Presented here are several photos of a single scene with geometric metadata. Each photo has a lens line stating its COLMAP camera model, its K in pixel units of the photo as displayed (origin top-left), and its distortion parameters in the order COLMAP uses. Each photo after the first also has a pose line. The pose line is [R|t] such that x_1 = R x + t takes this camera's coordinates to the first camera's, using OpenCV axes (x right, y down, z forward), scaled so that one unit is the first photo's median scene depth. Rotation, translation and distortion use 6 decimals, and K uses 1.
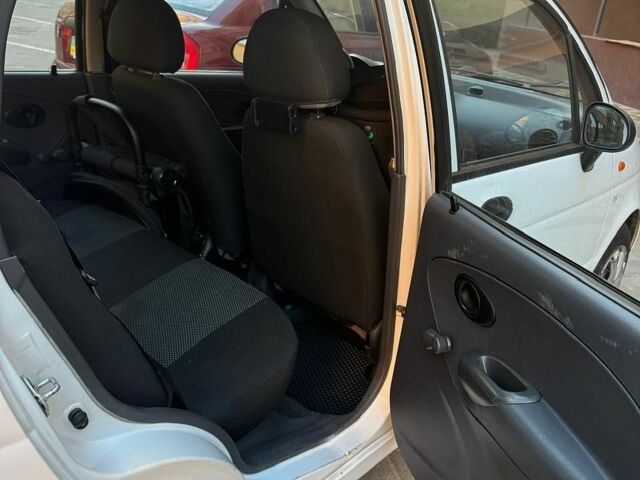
lens RADIAL K [[581.2, 0, 338.5], [0, 581.2, 241.4], [0, 0, 1]] dist [0.073352, -0.174879]
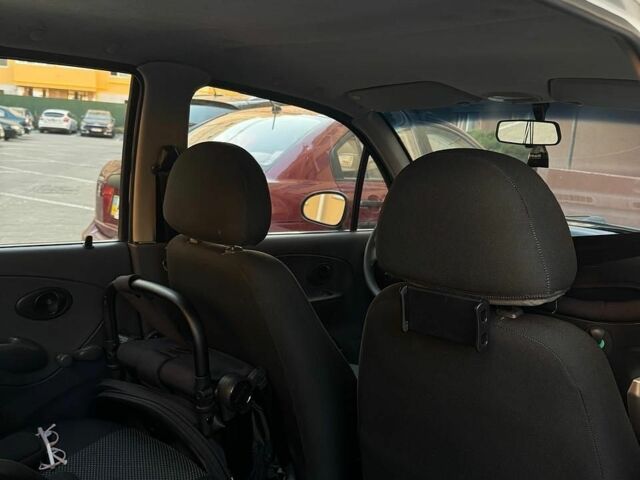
lens RADIAL K [[581.2, 0, 338.5], [0, 581.2, 241.4], [0, 0, 1]] dist [0.073352, -0.174879]
pose [[0.998654, -0.029449, -0.042703, -0.136752], [0.018326, 0.970436, -0.240662, -0.108473], [0.048528, 0.239555, 0.969669, 0.290027]]
